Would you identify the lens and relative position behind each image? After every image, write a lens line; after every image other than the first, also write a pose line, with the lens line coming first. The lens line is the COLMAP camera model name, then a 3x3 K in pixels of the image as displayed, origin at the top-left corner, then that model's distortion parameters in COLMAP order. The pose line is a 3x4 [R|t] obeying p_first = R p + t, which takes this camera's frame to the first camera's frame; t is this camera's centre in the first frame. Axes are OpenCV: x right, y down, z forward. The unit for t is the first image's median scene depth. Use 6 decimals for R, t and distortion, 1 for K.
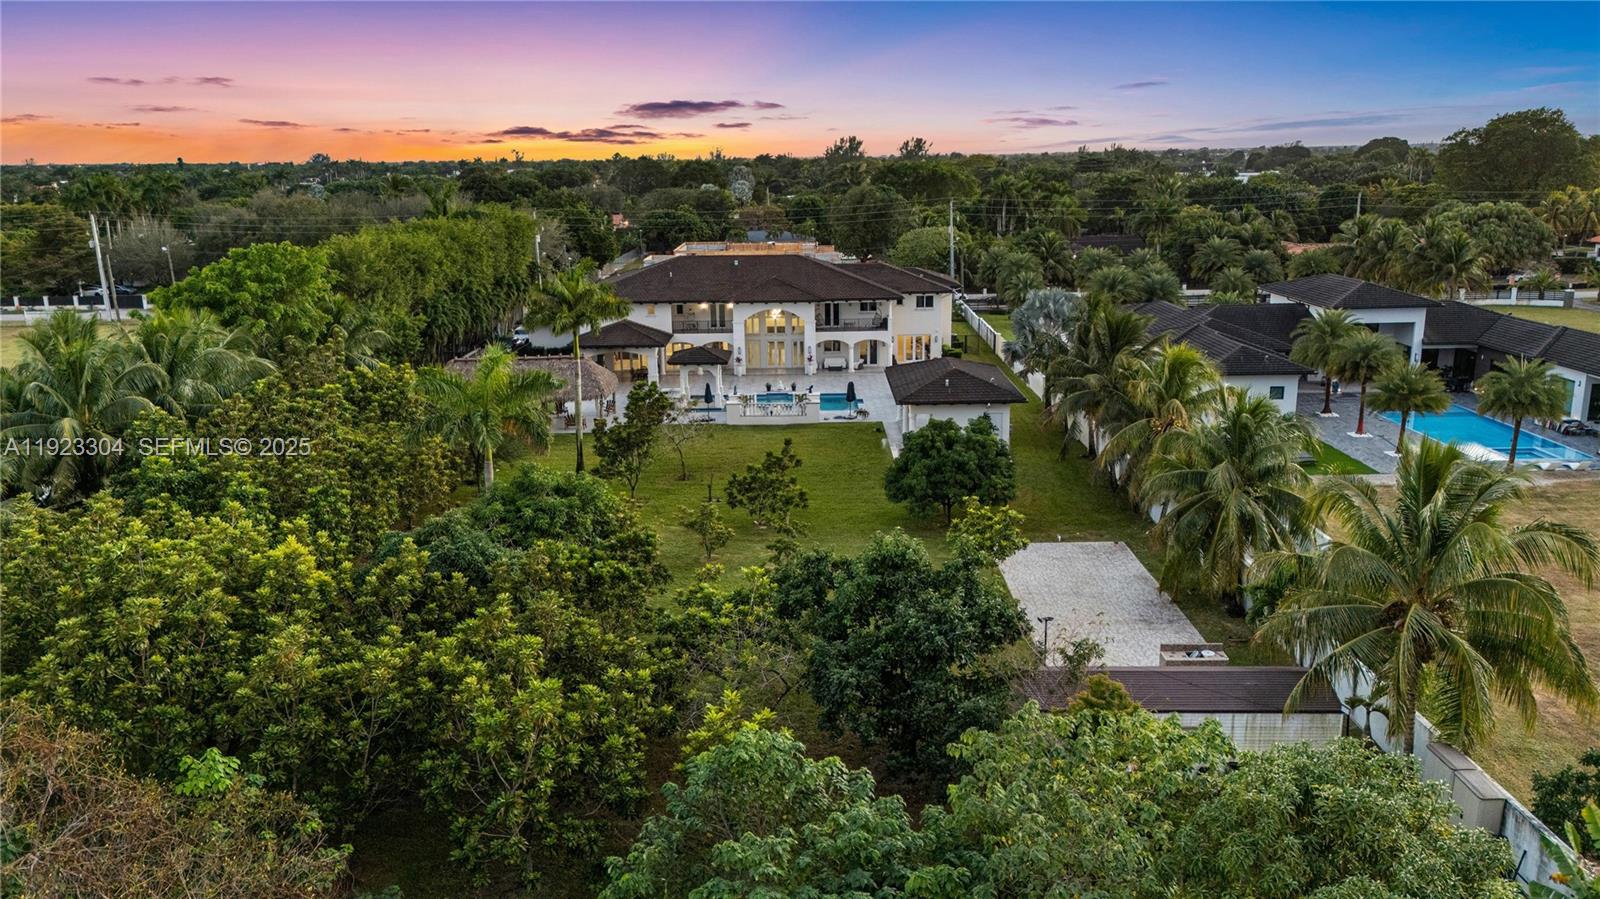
lens RADIAL K [[1162.6, 0, 825.3], [0, 1162.6, 453.0], [0, 0, 1]] dist [0.031649, -0.000349]
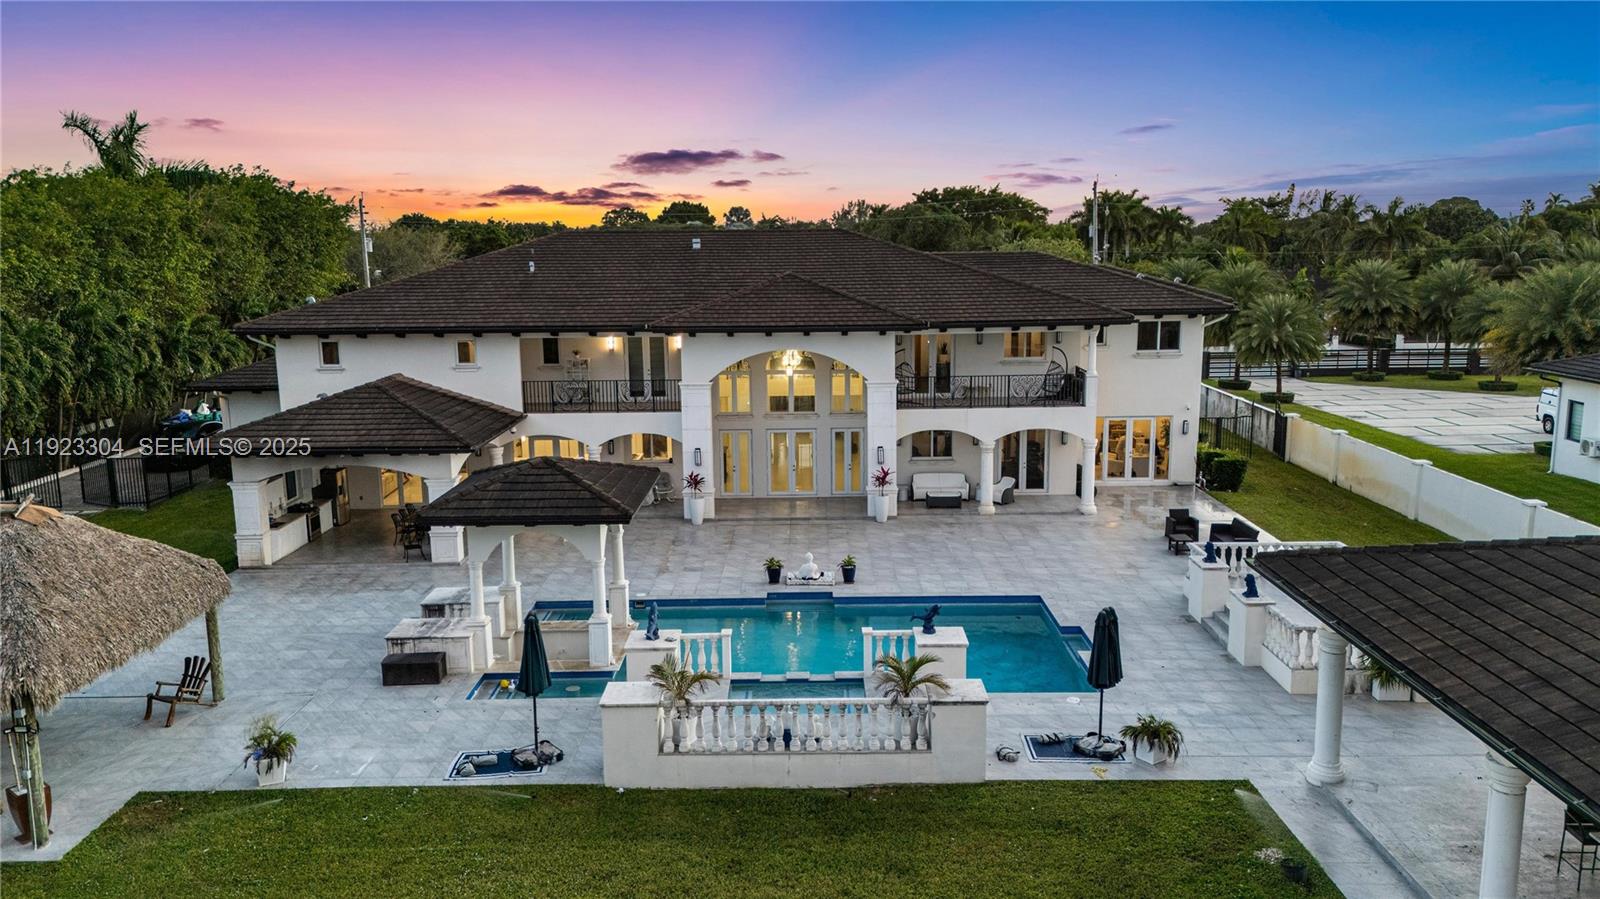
lens RADIAL K [[1172.2, 0, 795.5], [0, 1172.2, 431.8], [0, 0, 1]] dist [0.043749, -0.044880]
pose [[0.999646, 0.002753, -0.026450, -0.031055], [-0.004968, 0.996447, -0.084073, -0.063474], [0.026124, 0.084175, 0.996108, 0.608871]]
